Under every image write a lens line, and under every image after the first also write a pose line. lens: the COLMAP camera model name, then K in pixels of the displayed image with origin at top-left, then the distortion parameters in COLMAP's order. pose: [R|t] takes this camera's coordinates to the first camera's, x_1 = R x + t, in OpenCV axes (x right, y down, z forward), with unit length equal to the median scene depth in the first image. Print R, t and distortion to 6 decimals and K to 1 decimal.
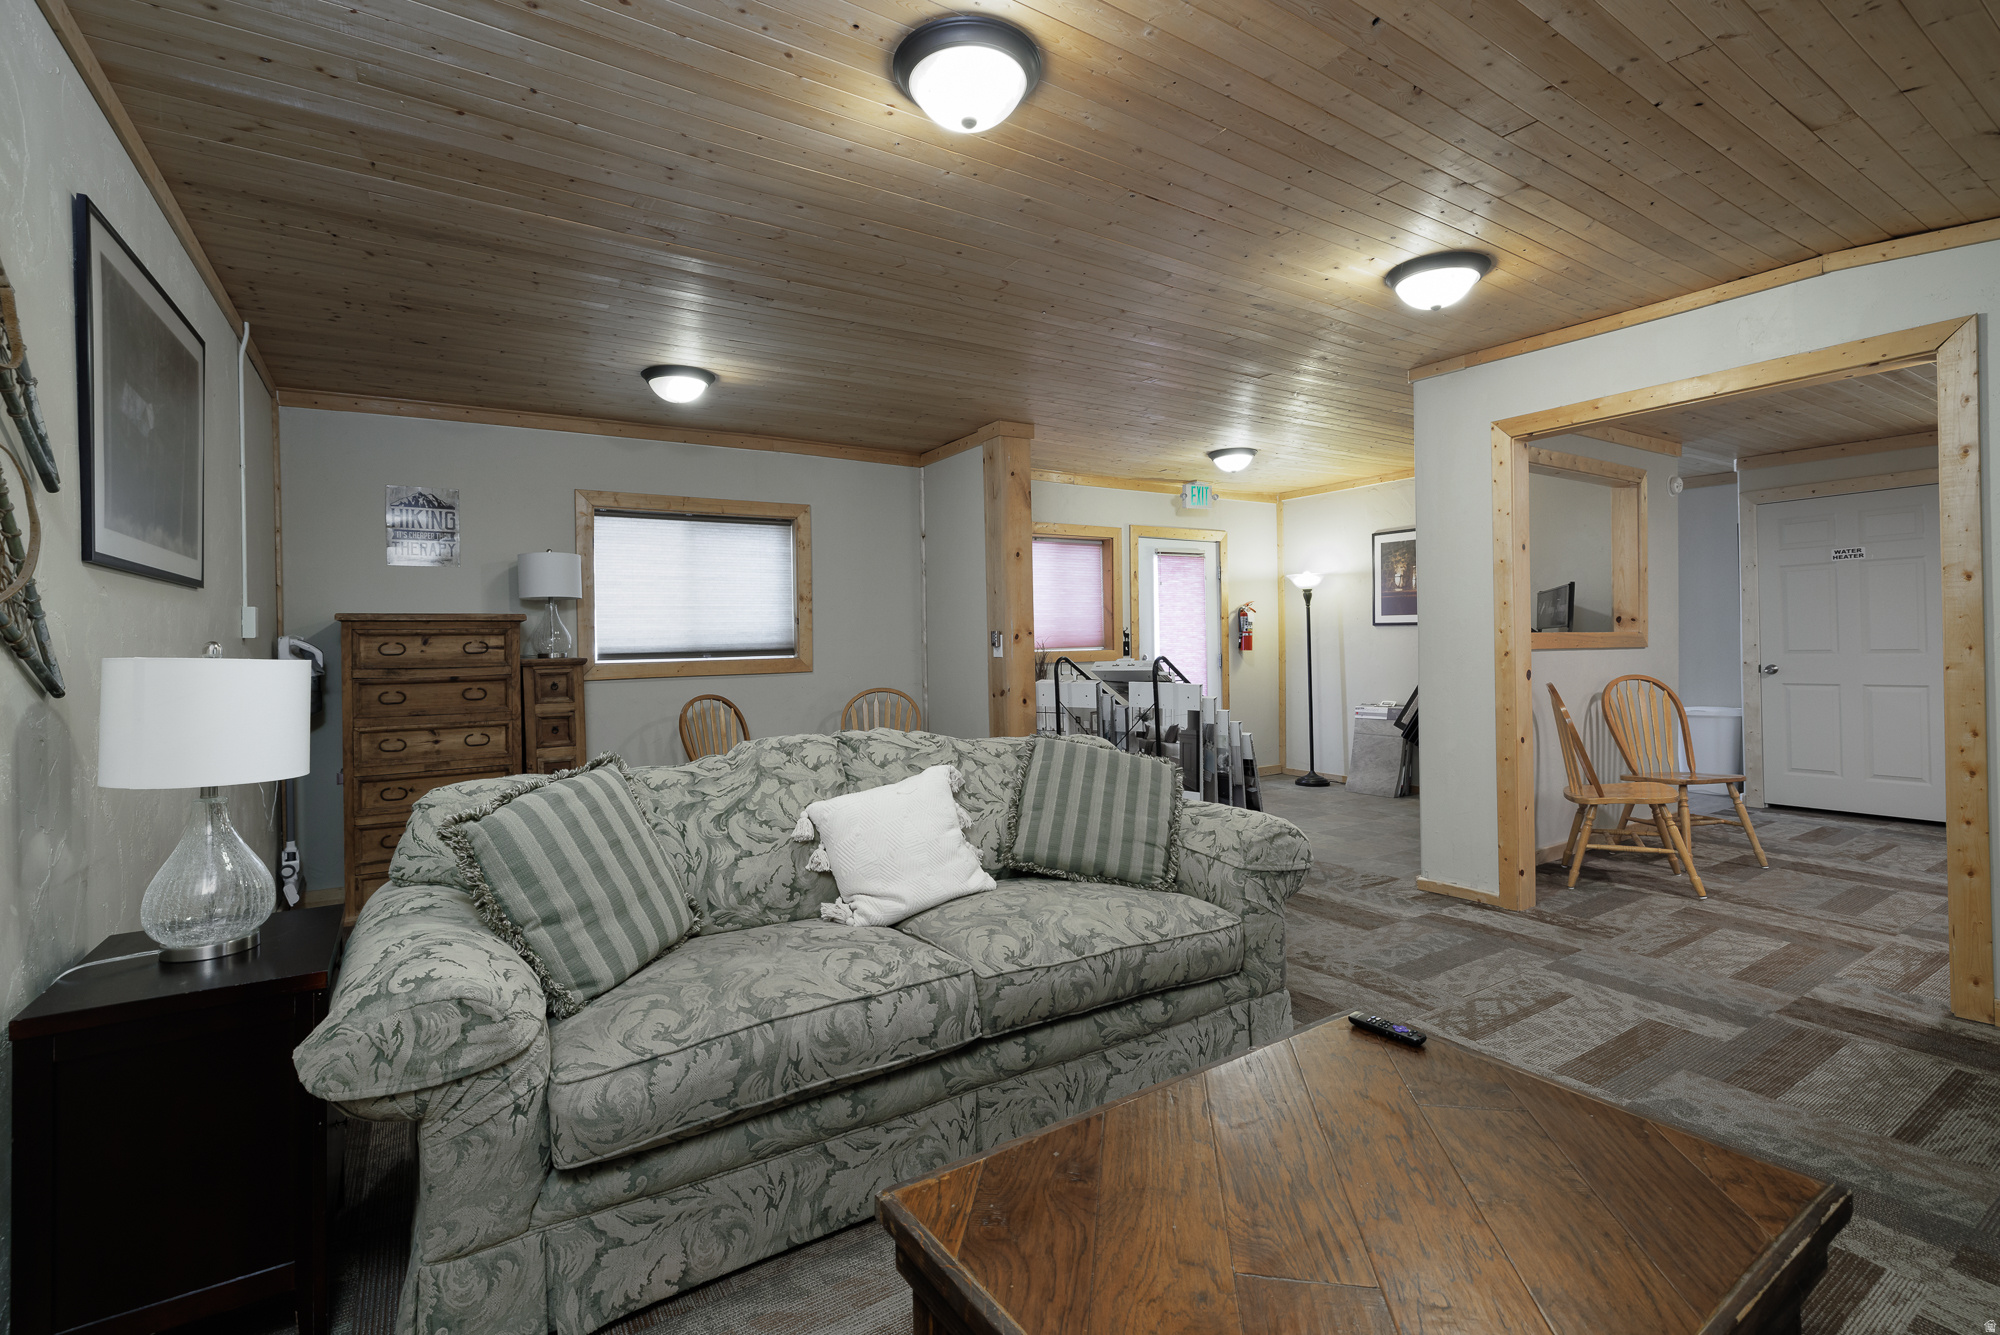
lens RADIAL K [[877.5, 0, 1001.7], [0, 877.5, 653.9], [0, 0, 1]] dist [0.000964, 0.000007]
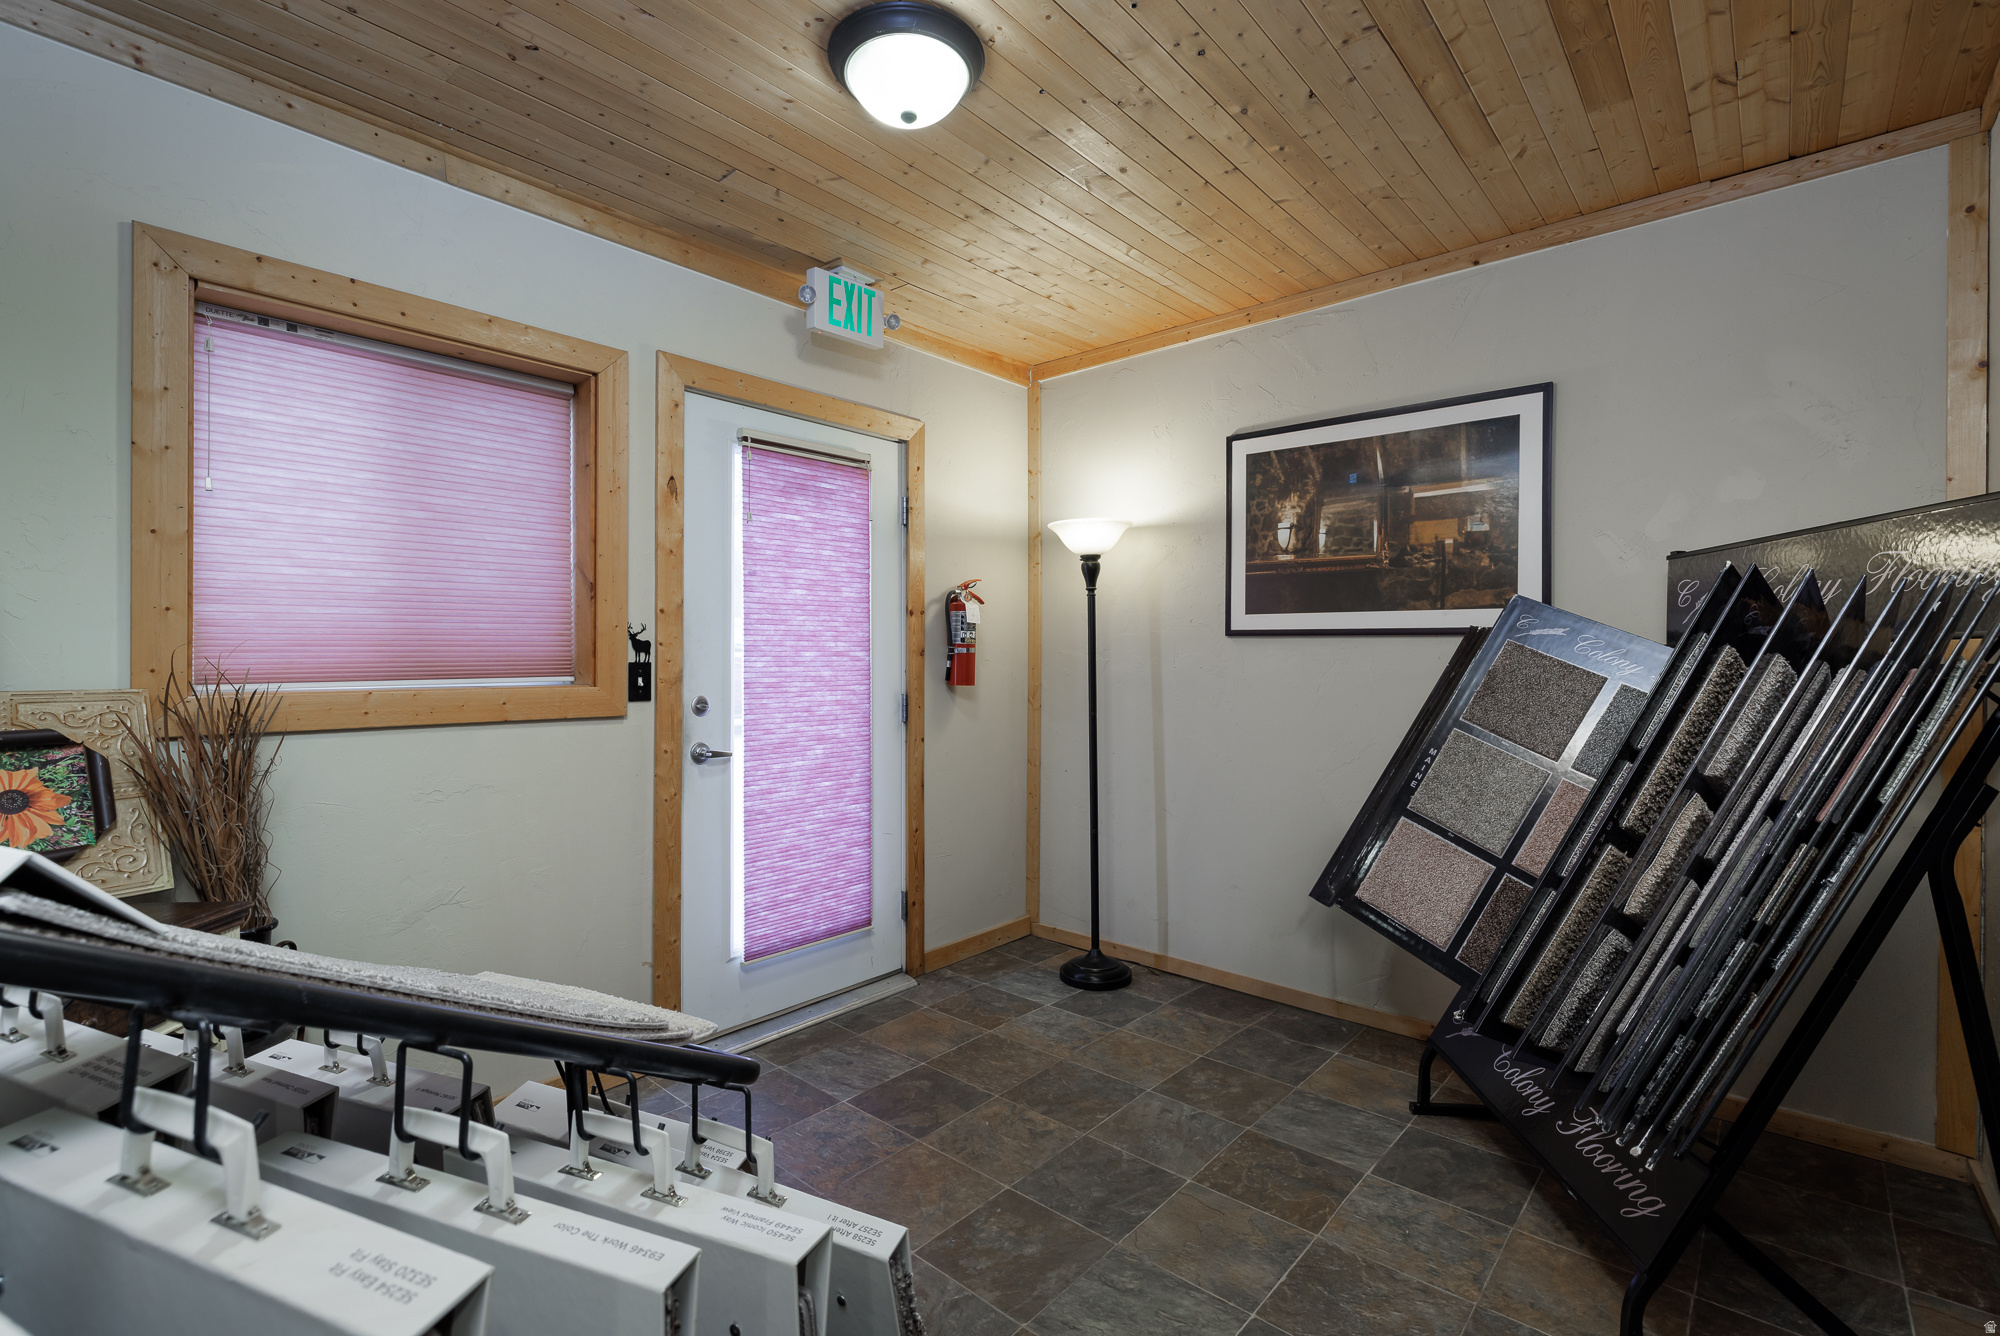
lens RADIAL K [[877.5, 0, 997.1], [0, 877.5, 666.5], [0, 0, 1]] dist [0.000964, 0.000007]
pose [[0.960890, 0.014603, 0.276544, 0.175909], [-0.012583, 0.999880, -0.009076, -0.010245], [-0.276643, 0.005241, 0.960958, 0.575671]]
